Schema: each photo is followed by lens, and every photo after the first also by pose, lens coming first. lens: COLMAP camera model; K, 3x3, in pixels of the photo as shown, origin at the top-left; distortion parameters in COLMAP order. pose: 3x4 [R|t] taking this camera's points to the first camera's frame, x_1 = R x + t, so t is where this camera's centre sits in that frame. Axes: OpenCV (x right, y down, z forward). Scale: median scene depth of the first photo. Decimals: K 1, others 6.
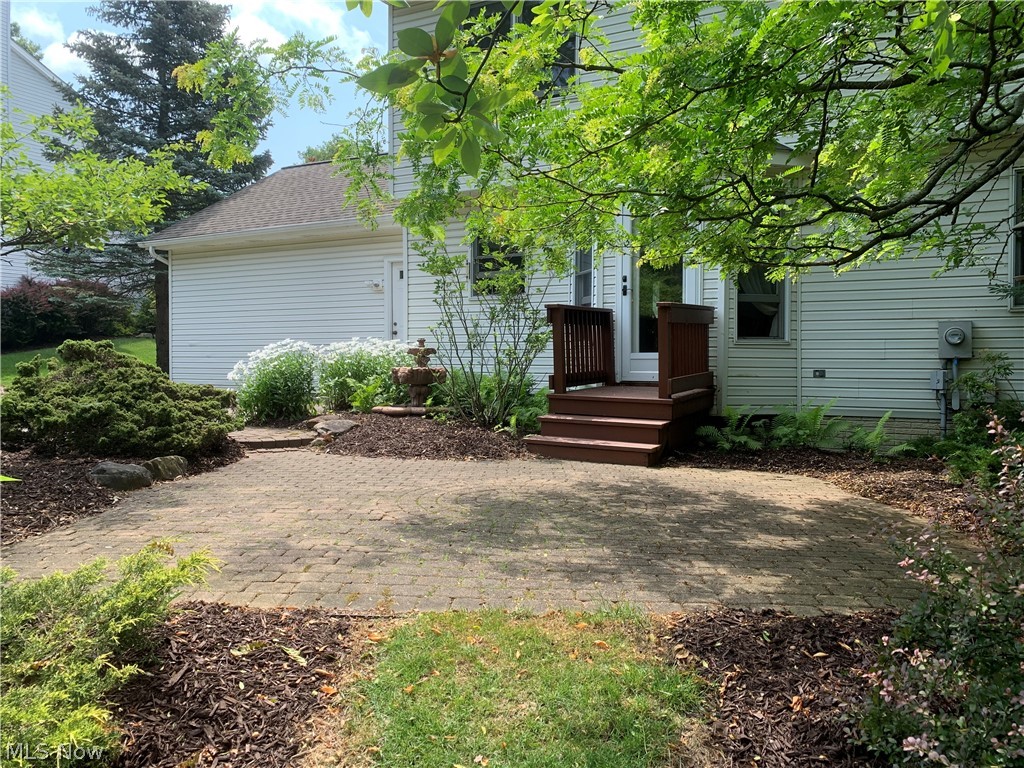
lens RADIAL K [[775.4, 0, 511.8], [0, 775.4, 378.0], [0, 0, 1]] dist [0.039225, -0.042817]
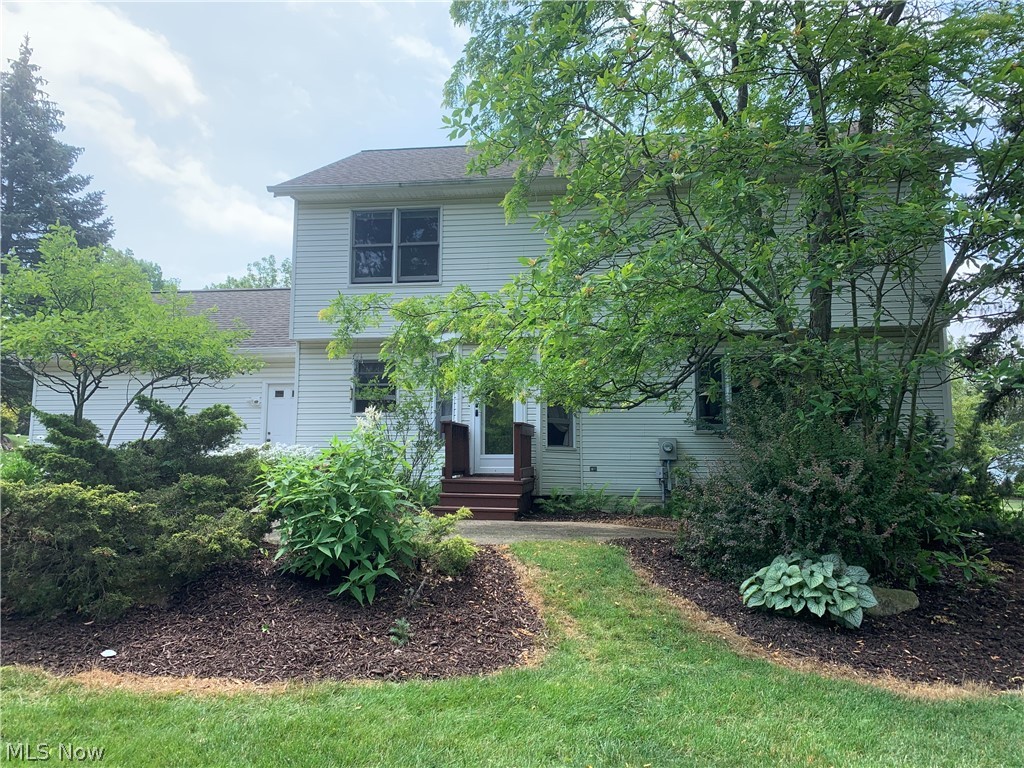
lens RADIAL K [[775.4, 0, 512.9], [0, 775.4, 384.4], [0, 0, 1]] dist [0.039225, -0.042817]
pose [[0.941485, 0.042016, 0.334426, -0.305190], [0.005383, 0.990199, -0.139560, 0.044309], [-0.337012, 0.133194, 0.932031, -0.454985]]
